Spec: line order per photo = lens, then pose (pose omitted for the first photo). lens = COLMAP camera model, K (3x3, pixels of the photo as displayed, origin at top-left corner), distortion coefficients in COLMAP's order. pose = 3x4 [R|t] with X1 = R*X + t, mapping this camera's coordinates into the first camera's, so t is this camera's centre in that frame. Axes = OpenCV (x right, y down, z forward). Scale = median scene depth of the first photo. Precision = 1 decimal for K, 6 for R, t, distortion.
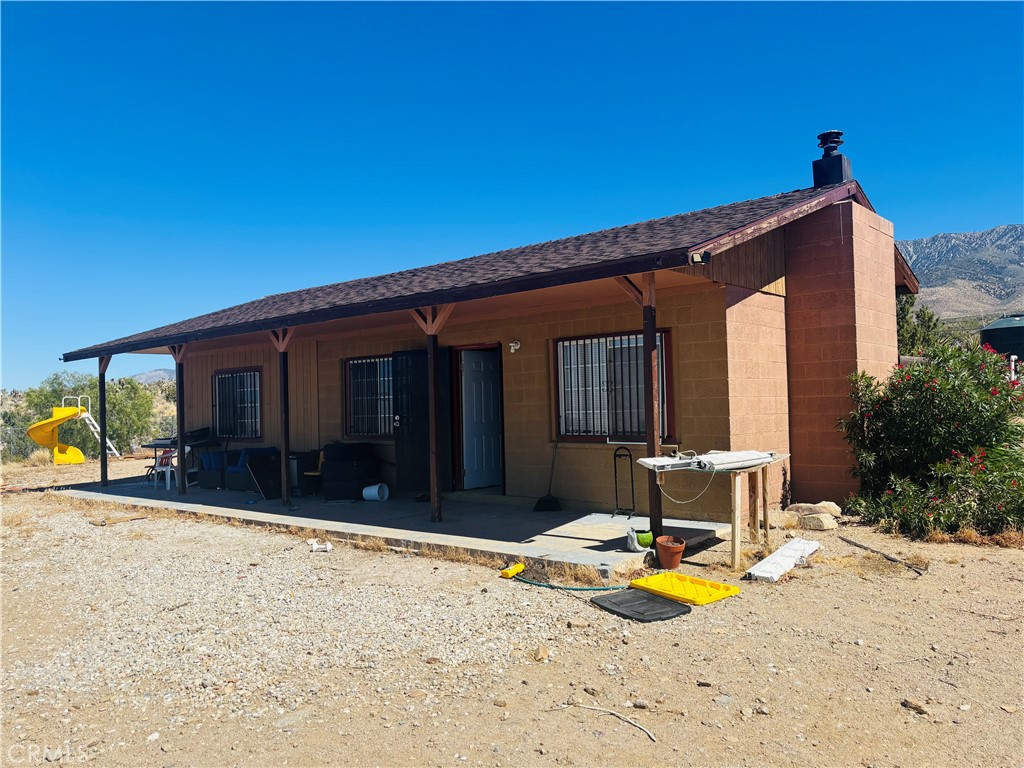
lens RADIAL K [[757.8, 0, 513.9], [0, 757.8, 397.7], [0, 0, 1]] dist [0.038644, -0.006248]
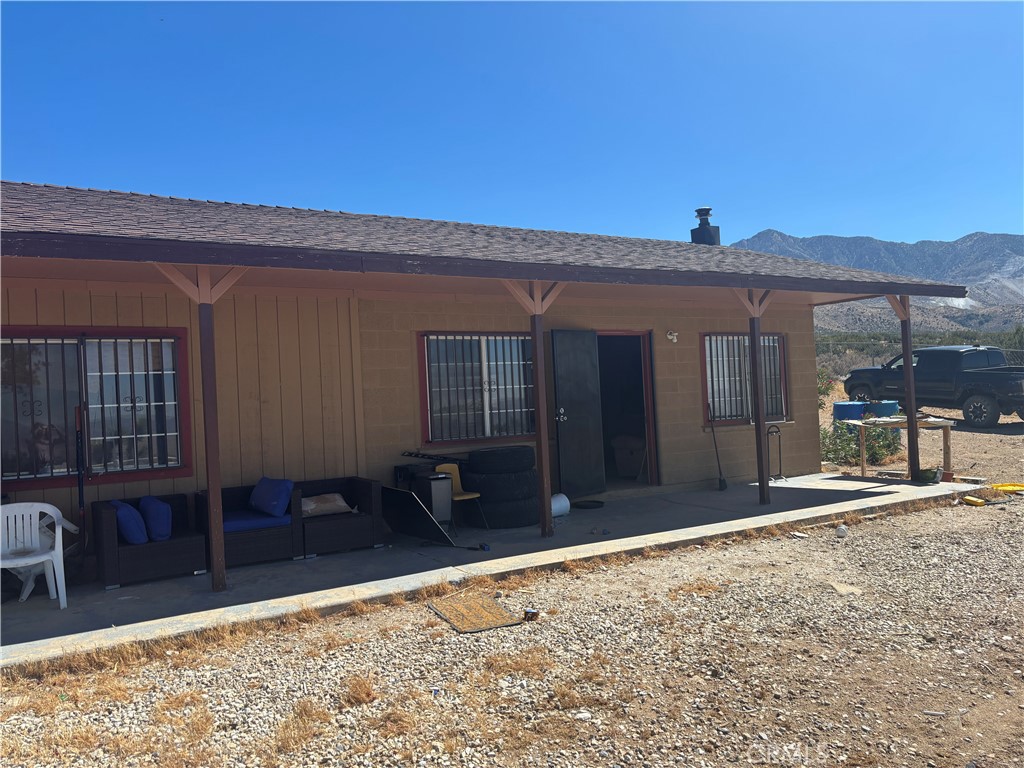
lens RADIAL K [[757.8, 0, 513.9], [0, 757.8, 397.7], [0, 0, 1]] dist [0.038644, -0.006248]
pose [[0.336656, 0.015312, 0.941503, -0.942559], [0.028570, 0.999241, -0.026467, 0.032785], [-0.941194, 0.035809, 0.335963, 0.779970]]
